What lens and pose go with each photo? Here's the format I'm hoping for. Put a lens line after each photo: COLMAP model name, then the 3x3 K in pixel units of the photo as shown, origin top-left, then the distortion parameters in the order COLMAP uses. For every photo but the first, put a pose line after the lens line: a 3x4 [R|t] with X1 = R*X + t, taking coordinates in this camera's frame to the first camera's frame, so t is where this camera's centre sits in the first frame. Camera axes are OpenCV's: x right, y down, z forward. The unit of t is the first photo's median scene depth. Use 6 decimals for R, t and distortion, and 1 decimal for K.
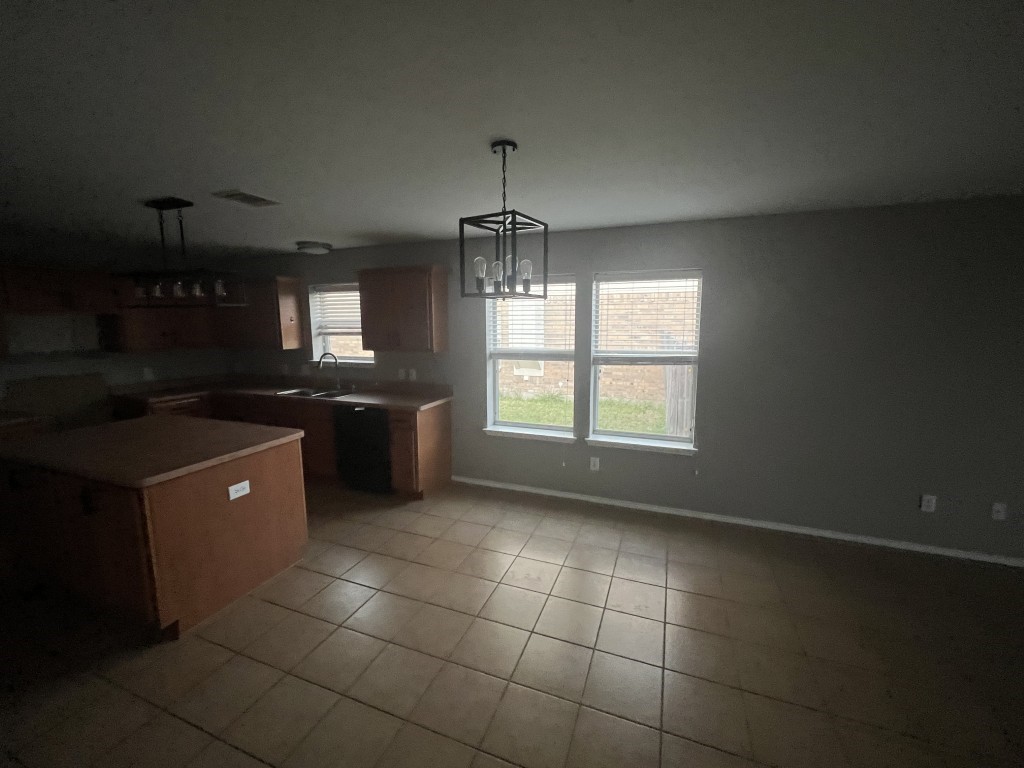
lens RADIAL K [[415.9, 0, 511.7], [0, 415.9, 379.8], [0, 0, 1]] dist [0.000079, 0.000156]
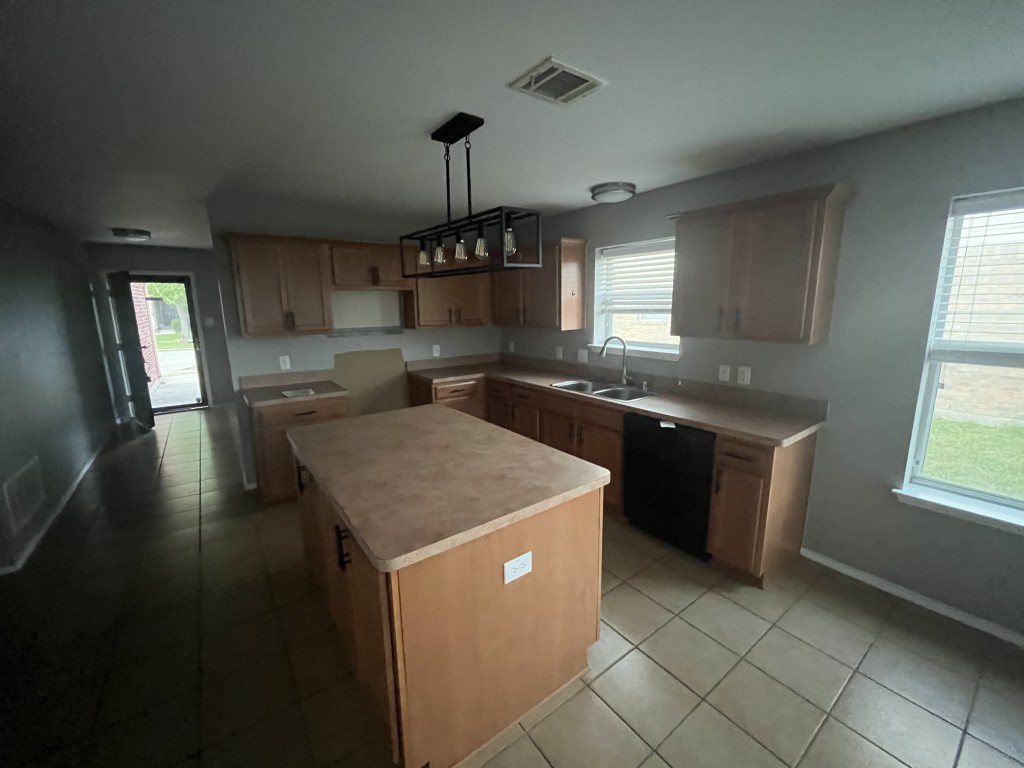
lens RADIAL K [[415.9, 0, 511.7], [0, 415.9, 379.8], [0, 0, 1]] dist [0.000079, 0.000156]
pose [[0.844643, 0.090371, -0.527647, -0.210405], [-0.061997, 0.995529, 0.071263, -0.030896], [0.531728, -0.027479, 0.846469, 0.278859]]
